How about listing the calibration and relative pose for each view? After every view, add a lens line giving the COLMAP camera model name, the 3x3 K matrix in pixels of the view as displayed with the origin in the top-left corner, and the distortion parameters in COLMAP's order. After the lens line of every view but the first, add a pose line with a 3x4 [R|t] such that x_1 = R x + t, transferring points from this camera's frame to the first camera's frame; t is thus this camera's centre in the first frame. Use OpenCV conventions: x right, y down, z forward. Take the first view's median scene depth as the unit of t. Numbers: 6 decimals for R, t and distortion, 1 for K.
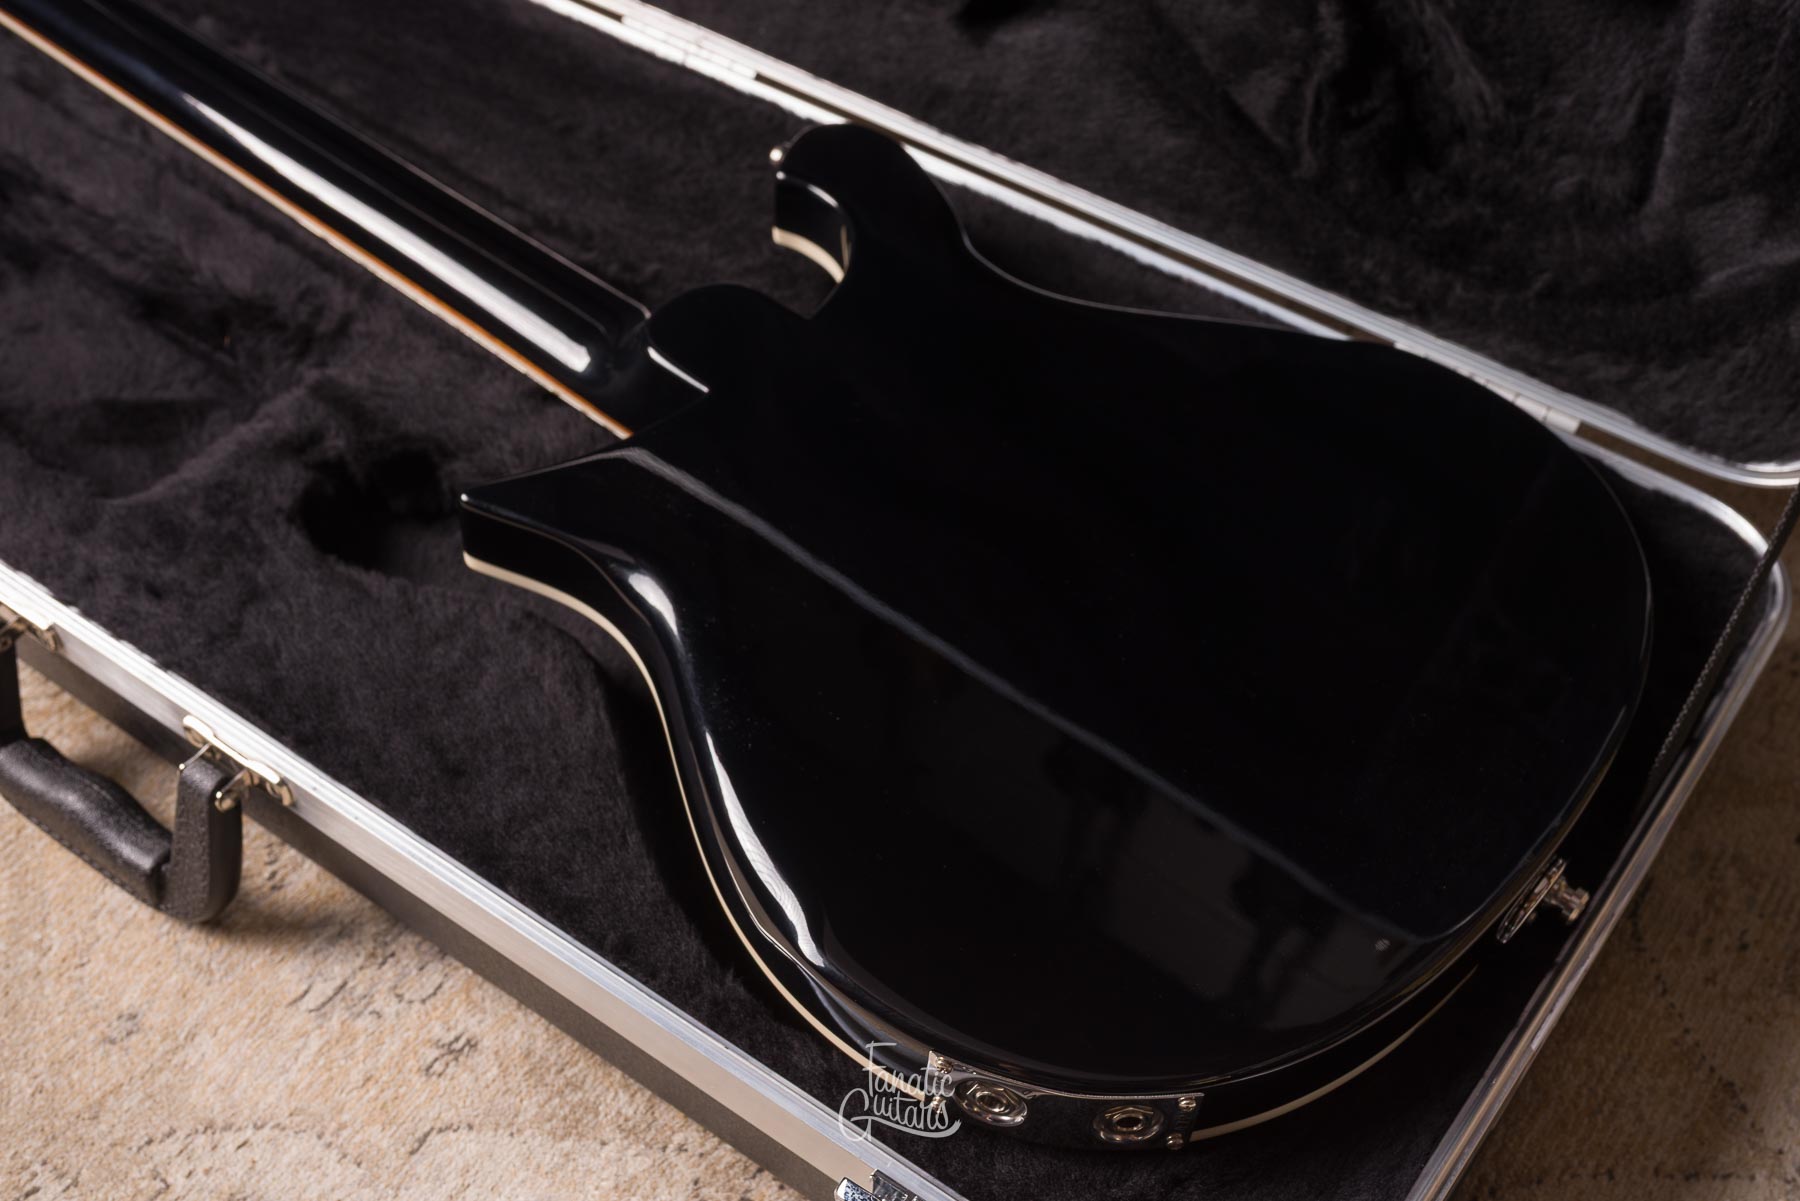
lens RADIAL K [[2002.1, 0, 1031.2], [0, 2002.1, 602.0], [0, 0, 1]] dist [-0.001734, 0.015428]
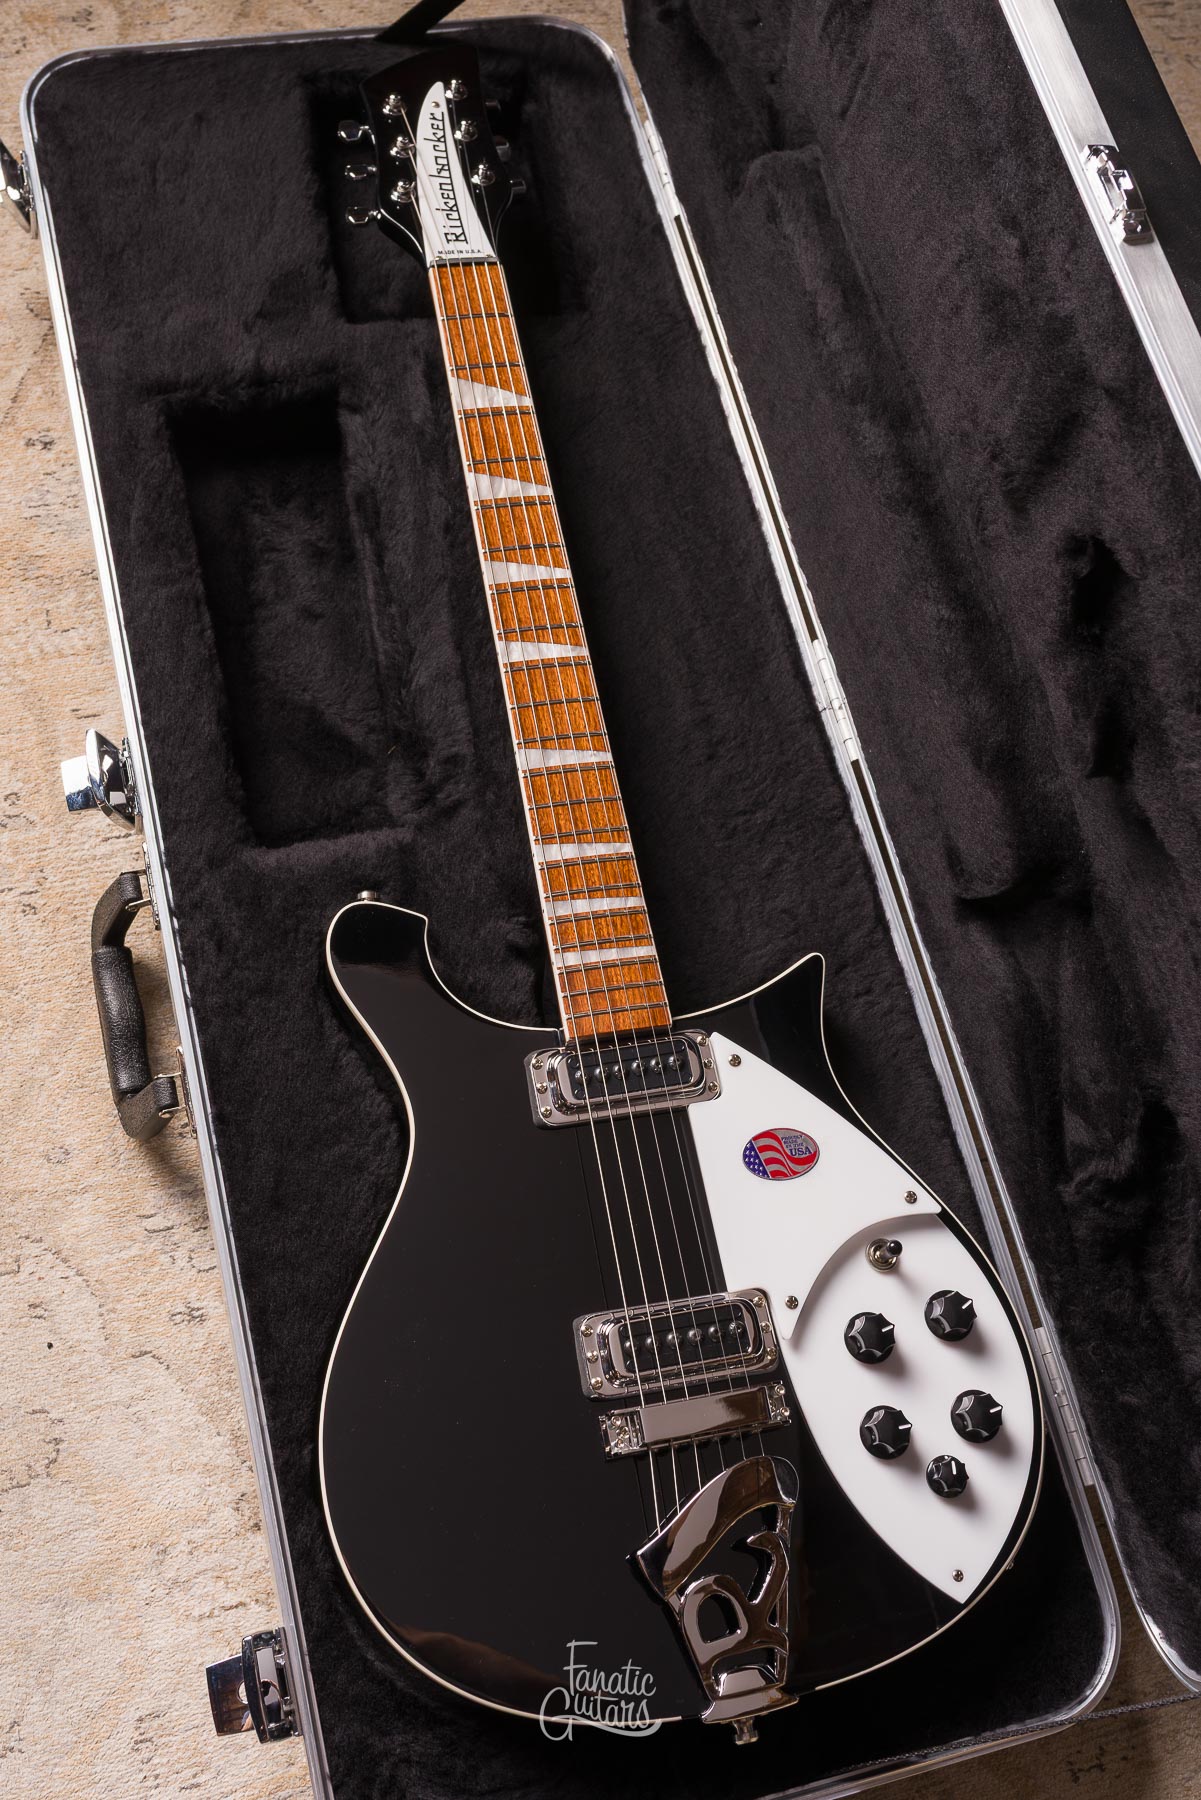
lens RADIAL K [[1974.2, 0, 596.2], [0, 1974.2, 829.3], [0, 0, 1]] dist [0.001175, -0.004607]
pose [[0.746196, 0.636839, -0.193977, 0.010358], [-0.562723, 0.759064, 0.327360, -0.671964], [0.355717, -0.135120, 0.924775, -0.255251]]
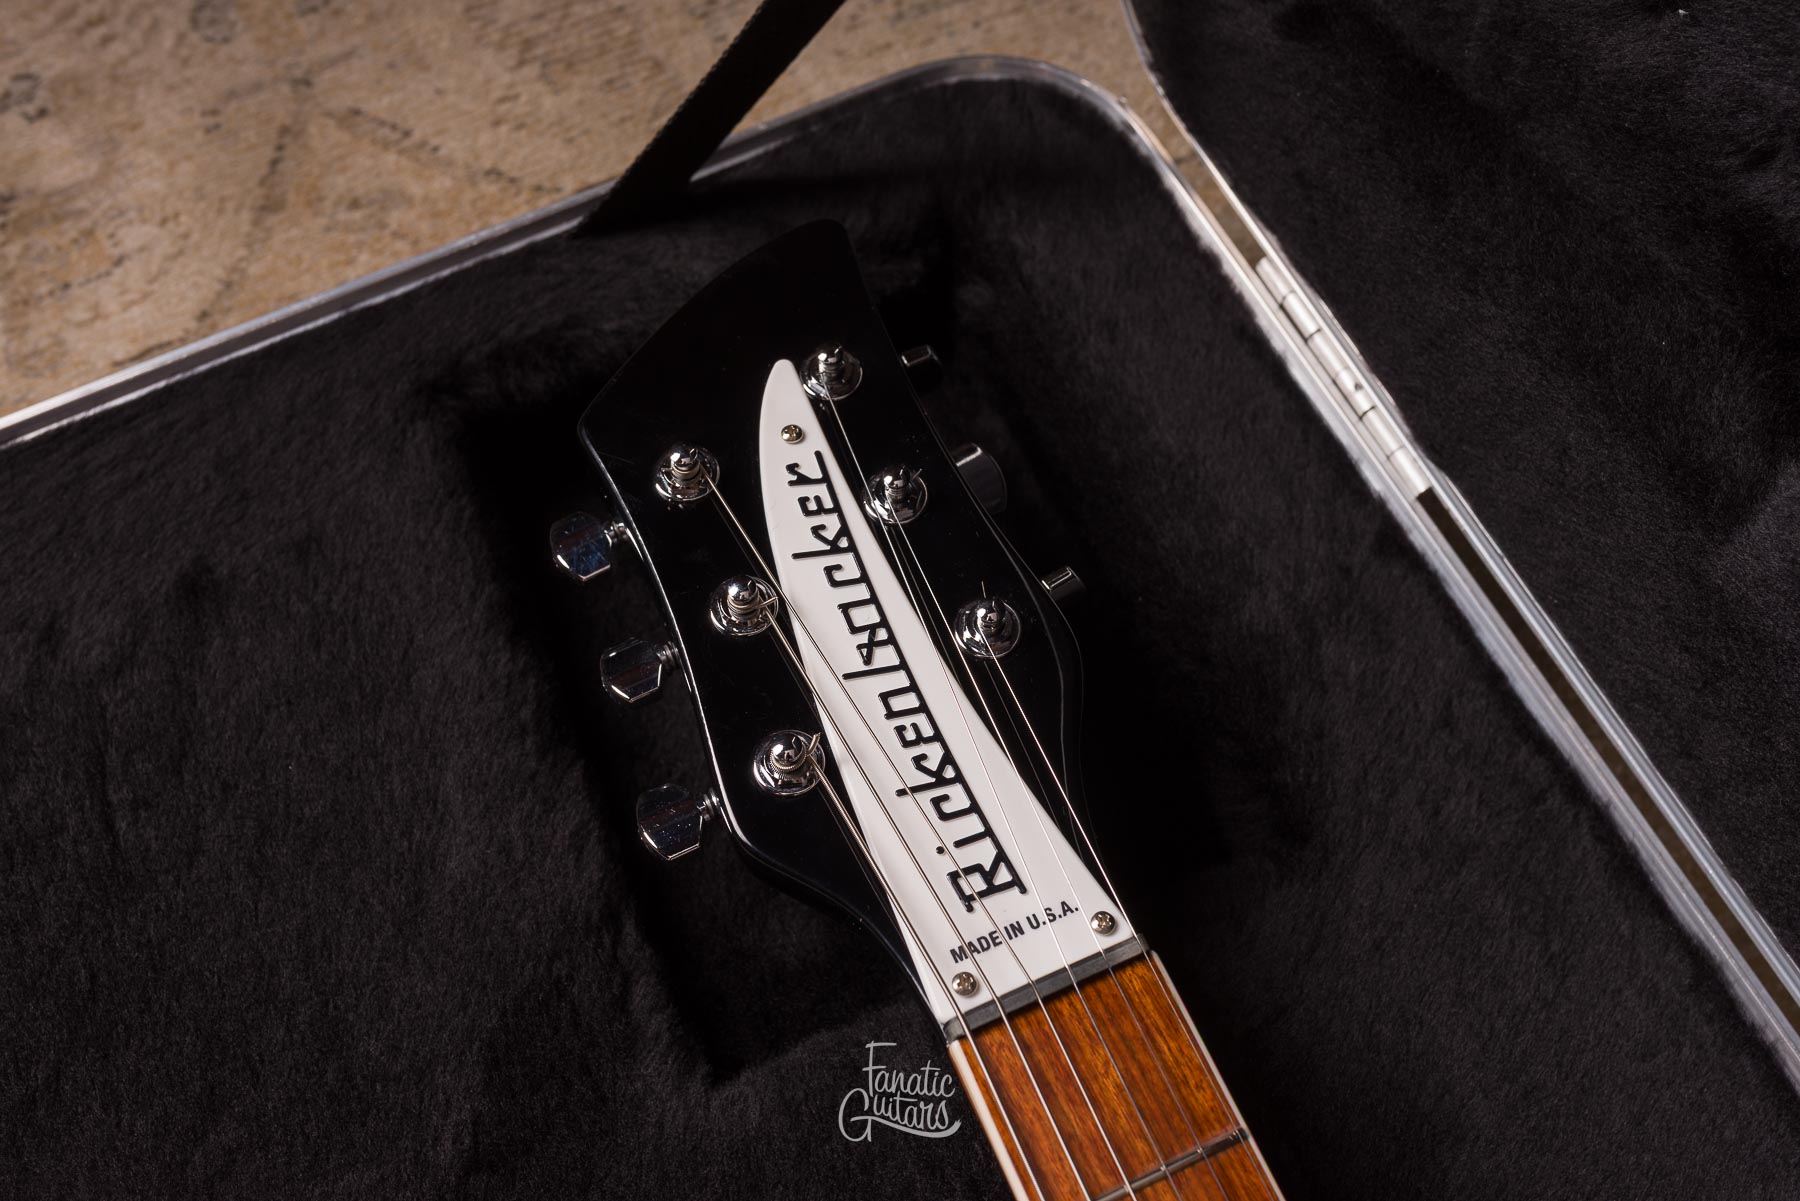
lens RADIAL K [[1792.5, 0, 900.0], [0, 1792.5, 600.5], [0, 0, 1]] dist [-0.000404, 0.003100]
pose [[0.883516, 0.431511, -0.182203, -0.644169], [-0.353019, 0.869100, 0.346473, -0.672639], [0.307859, -0.241793, 0.920195, 0.798233]]
